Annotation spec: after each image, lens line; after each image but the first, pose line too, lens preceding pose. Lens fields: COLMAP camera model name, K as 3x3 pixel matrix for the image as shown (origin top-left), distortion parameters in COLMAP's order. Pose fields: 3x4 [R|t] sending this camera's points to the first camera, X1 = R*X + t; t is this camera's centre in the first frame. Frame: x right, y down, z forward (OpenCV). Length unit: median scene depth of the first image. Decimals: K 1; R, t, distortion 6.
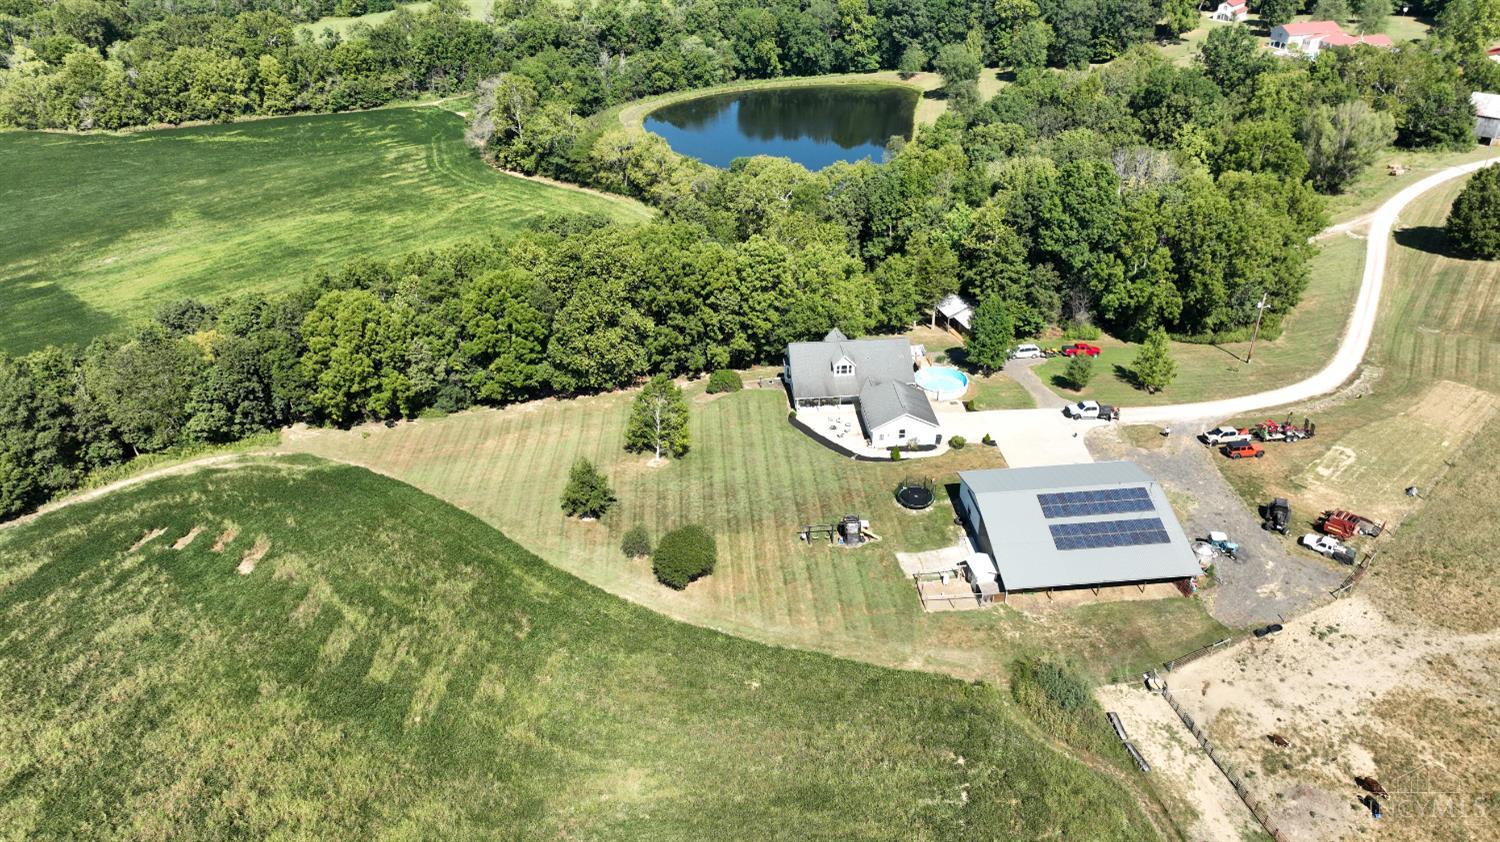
lens RADIAL K [[1046.4, 0, 747.7], [0, 1046.4, 416.8], [0, 0, 1]] dist [0.000071, 0.016691]
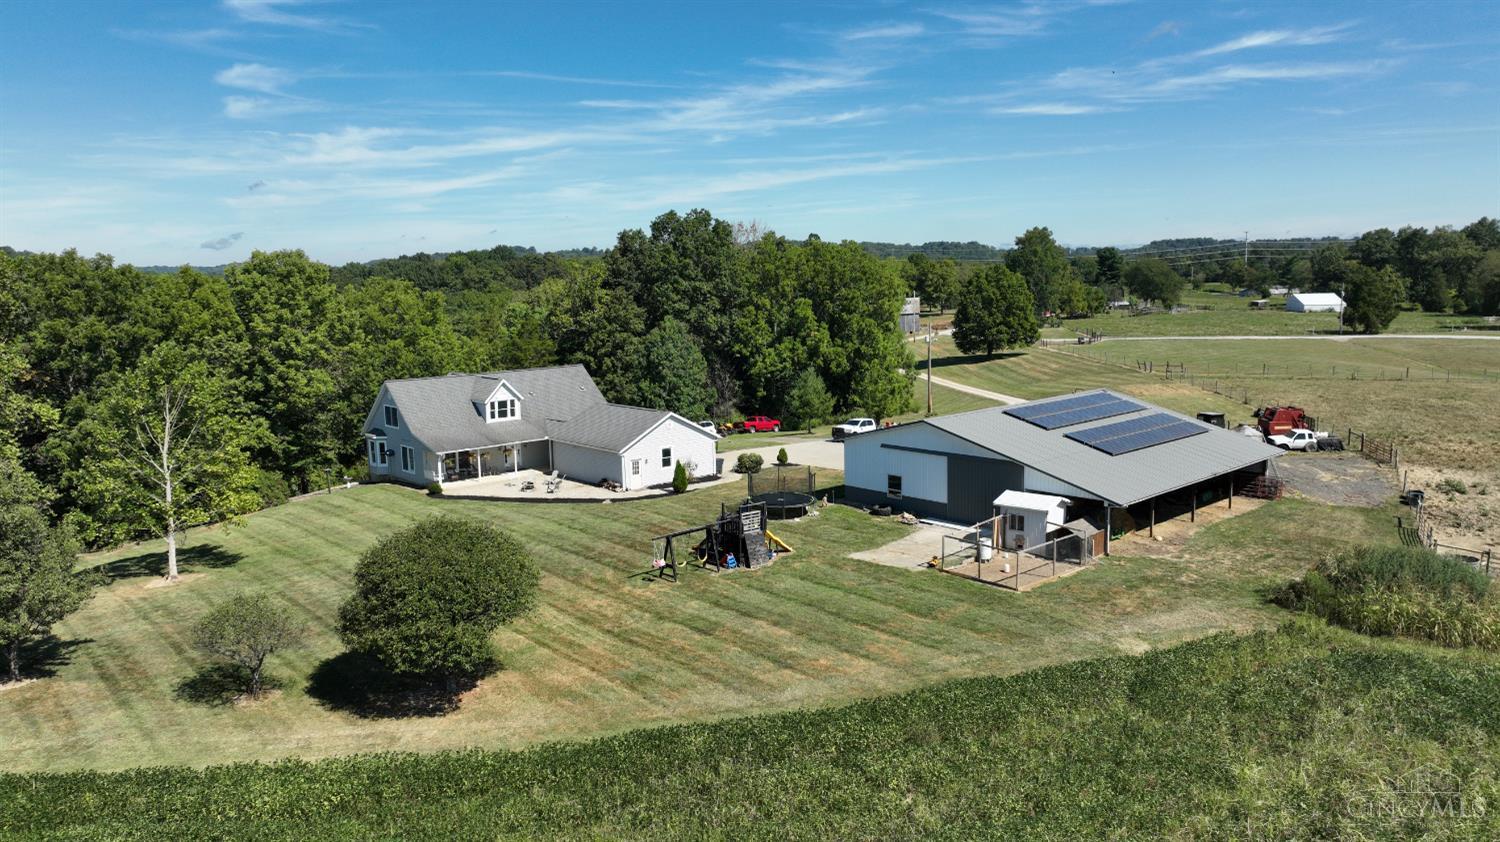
lens RADIAL K [[1046.4, 0, 733.5], [0, 1046.4, 434.8], [0, 0, 1]] dist [0.000071, 0.016691]
pose [[0.794663, -0.082232, 0.601455, -0.174723], [0.314828, 0.902951, -0.292509, 0.203014], [-0.519031, 0.421802, 0.743431, 0.658871]]
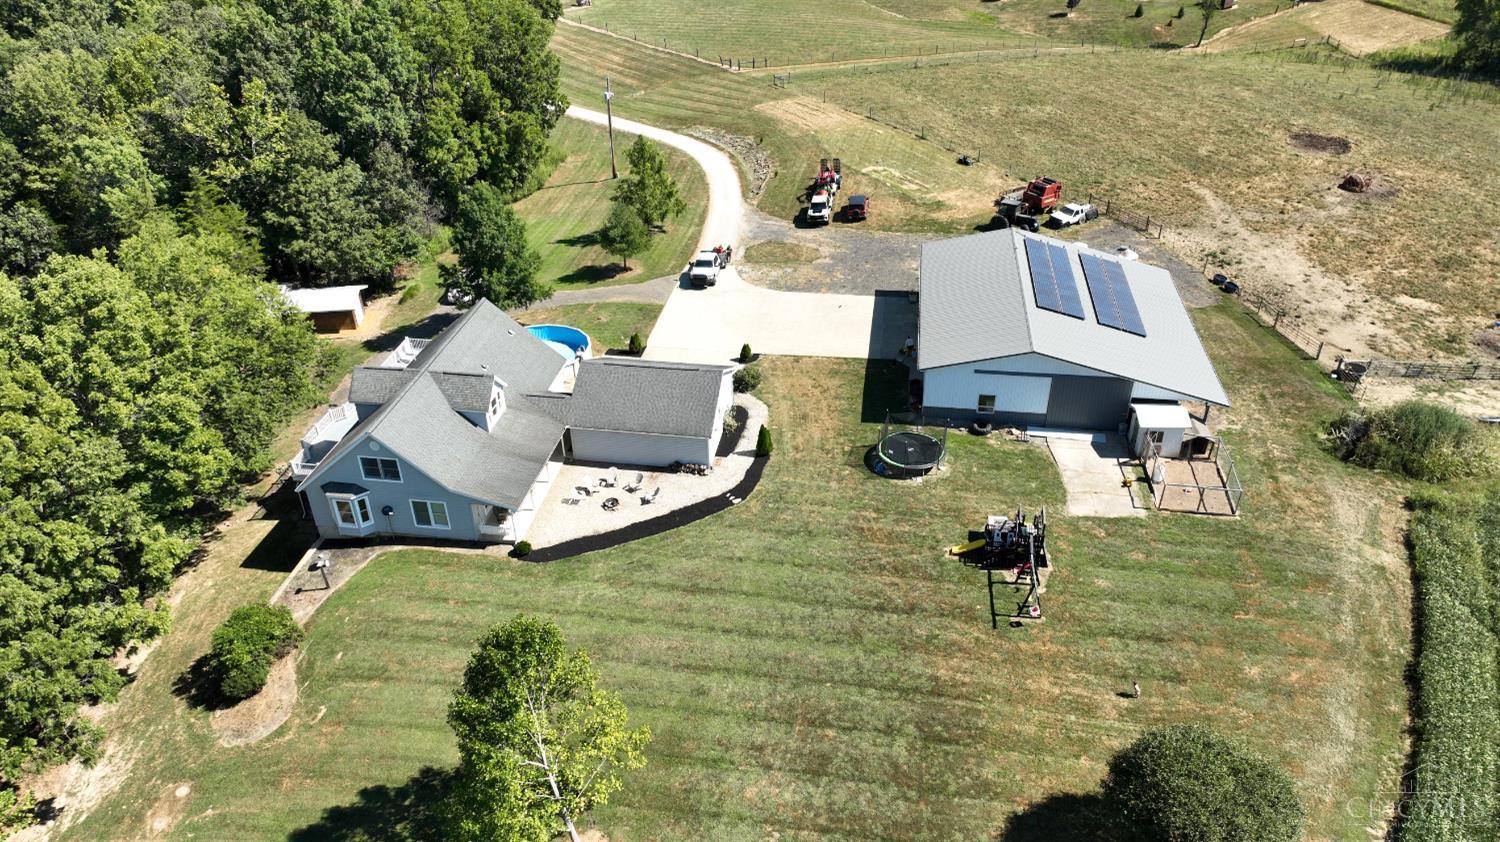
lens RADIAL K [[1046.4, 0, 748.6], [0, 1046.4, 416.8], [0, 0, 1]] dist [0.000071, 0.016691]
pose [[0.233691, -0.494405, 0.837229, -0.315418], [0.517965, 0.792021, 0.323132, -0.161149], [-0.822861, 0.358142, 0.441173, 0.882795]]
